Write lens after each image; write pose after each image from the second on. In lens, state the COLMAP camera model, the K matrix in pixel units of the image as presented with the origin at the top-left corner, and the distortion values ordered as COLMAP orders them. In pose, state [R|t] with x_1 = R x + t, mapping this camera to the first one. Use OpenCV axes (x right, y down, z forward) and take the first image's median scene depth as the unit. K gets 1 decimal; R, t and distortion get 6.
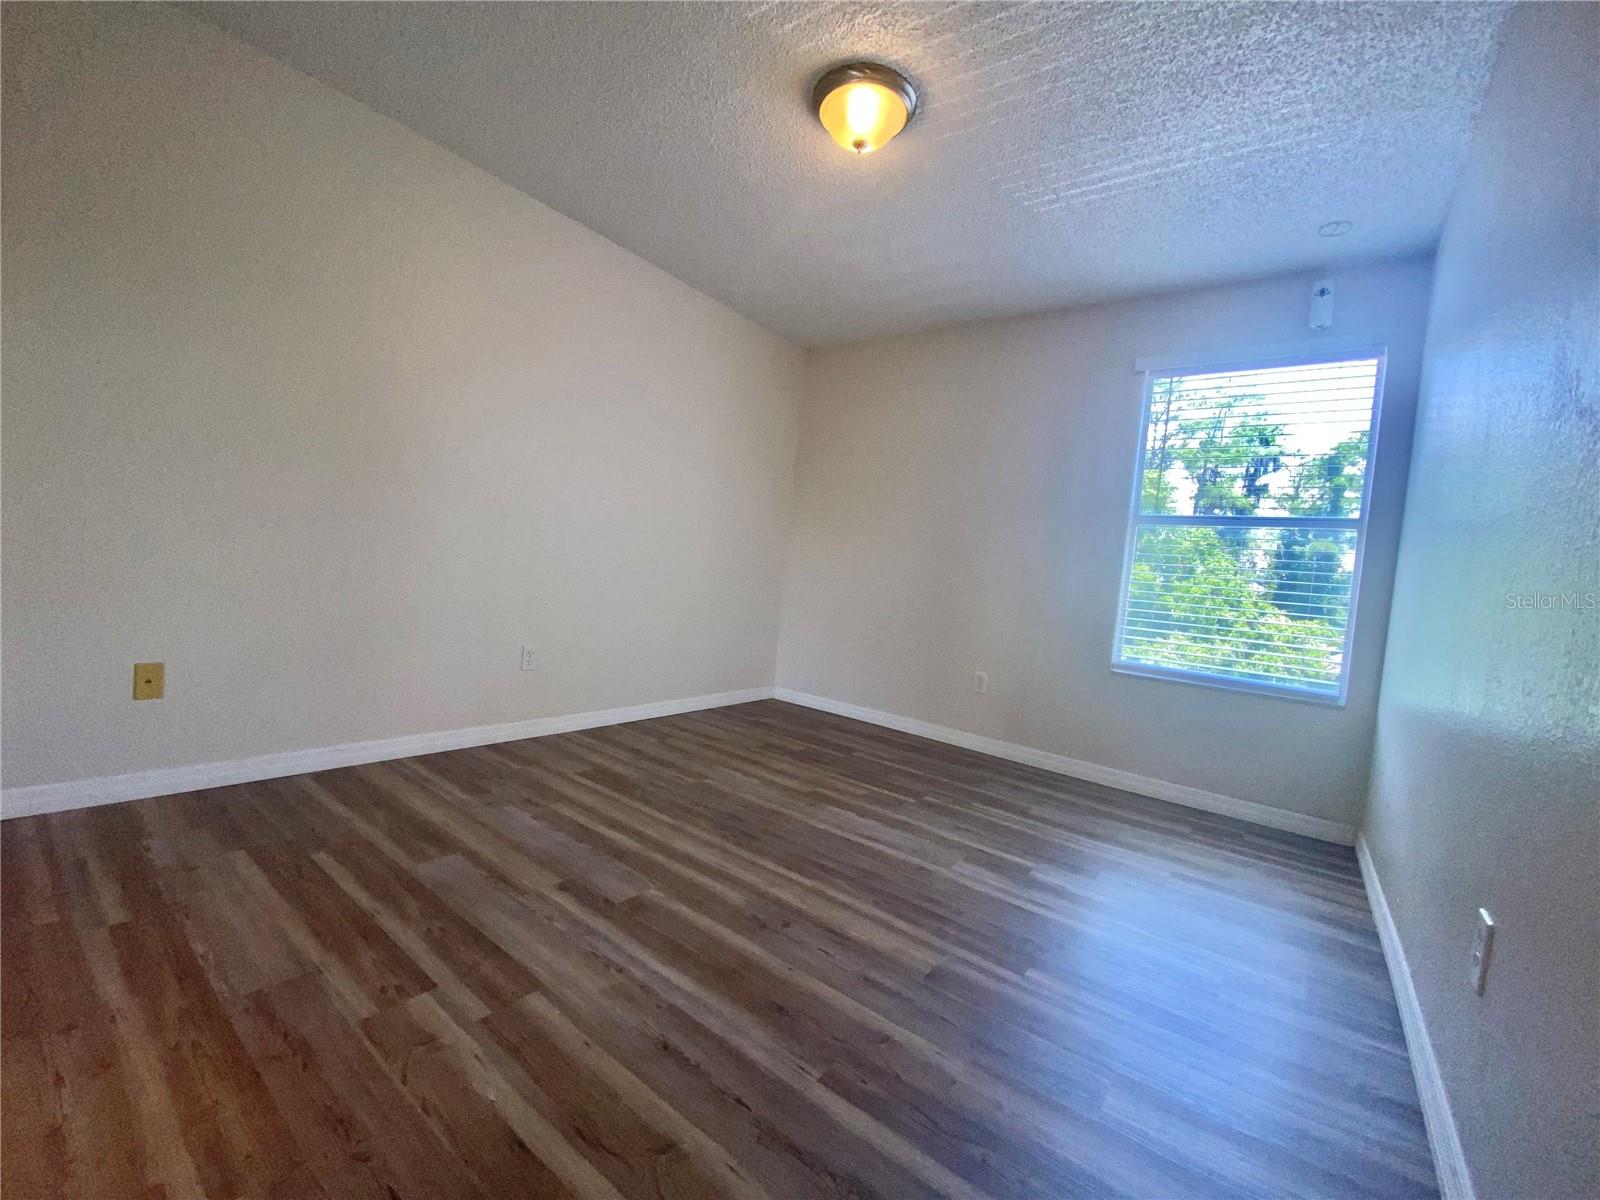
lens RADIAL K [[645.8, 0, 796.3], [0, 645.8, 596.5], [0, 0, 1]] dist [0.026496, -0.024945]
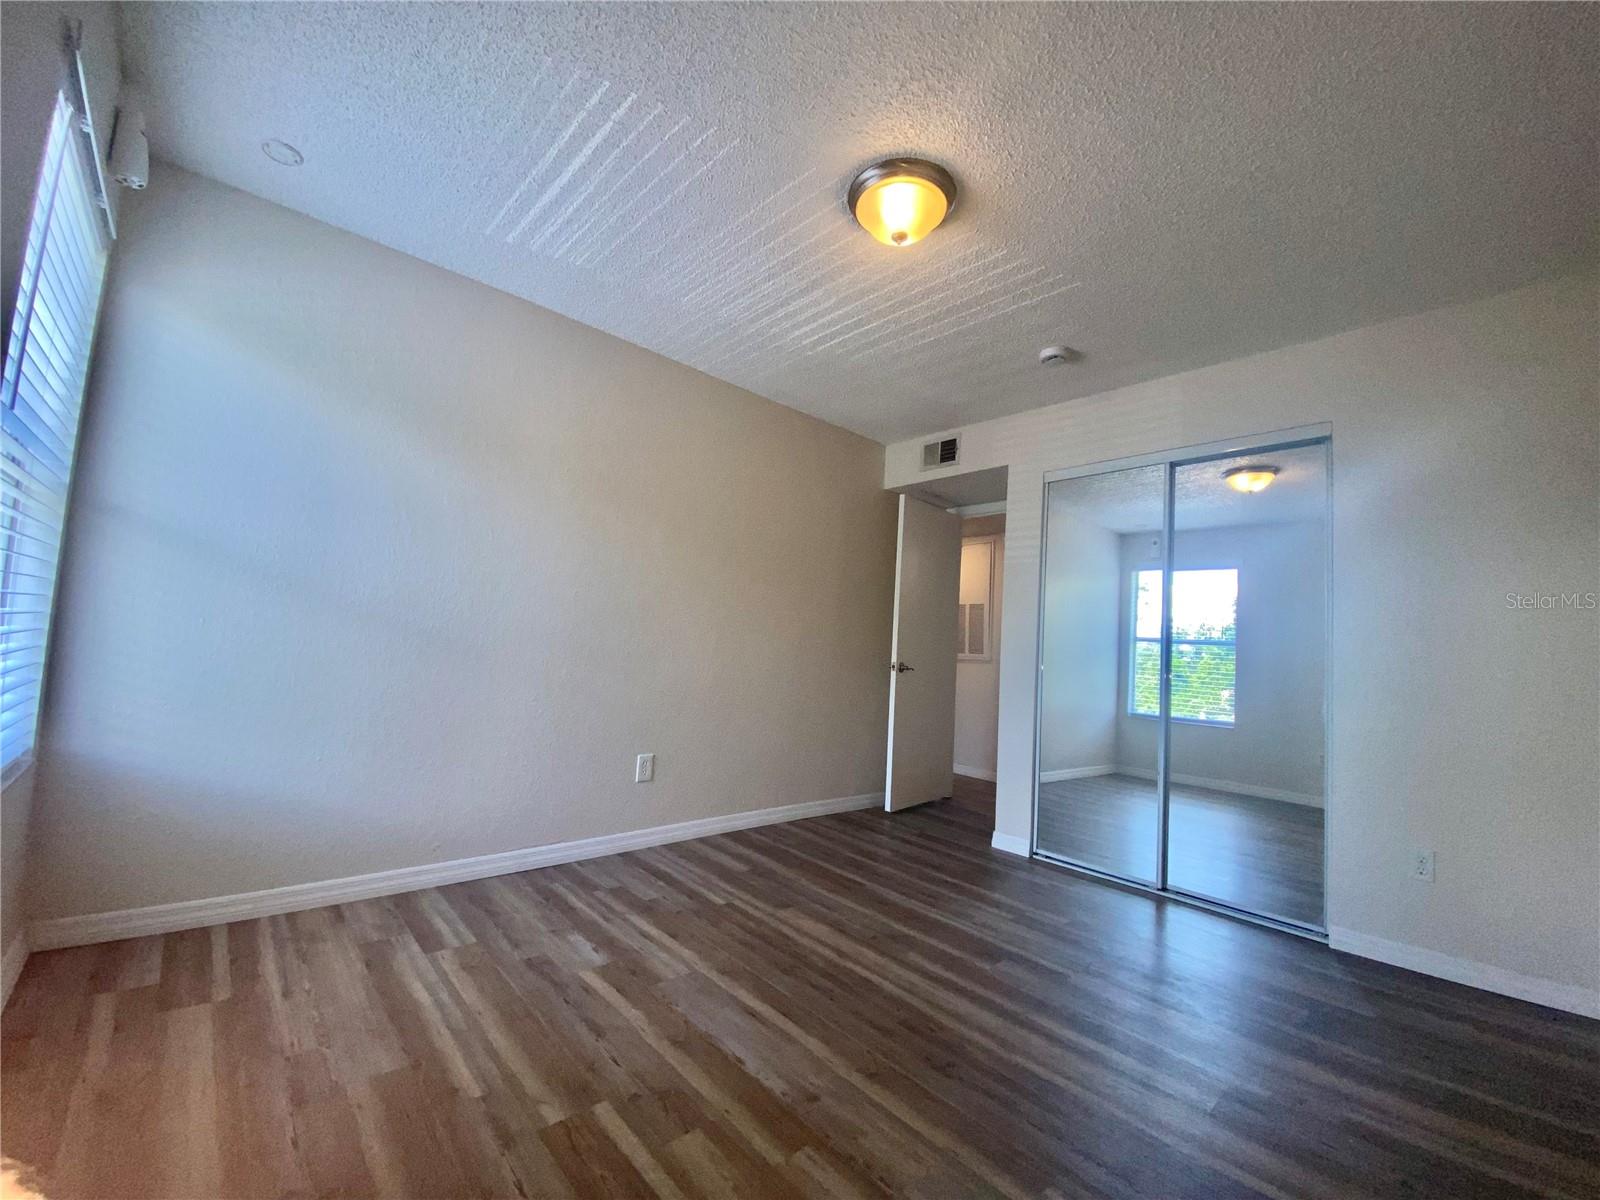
lens RADIAL K [[645.8, 0, 796.3], [0, 645.8, 596.5], [0, 0, 1]] dist [0.026496, -0.024945]
pose [[-0.970846, -0.139984, 0.194582, -0.016871], [-0.146876, 0.988924, -0.021382, -0.123582], [-0.189434, -0.049338, -0.980653, 1.957541]]
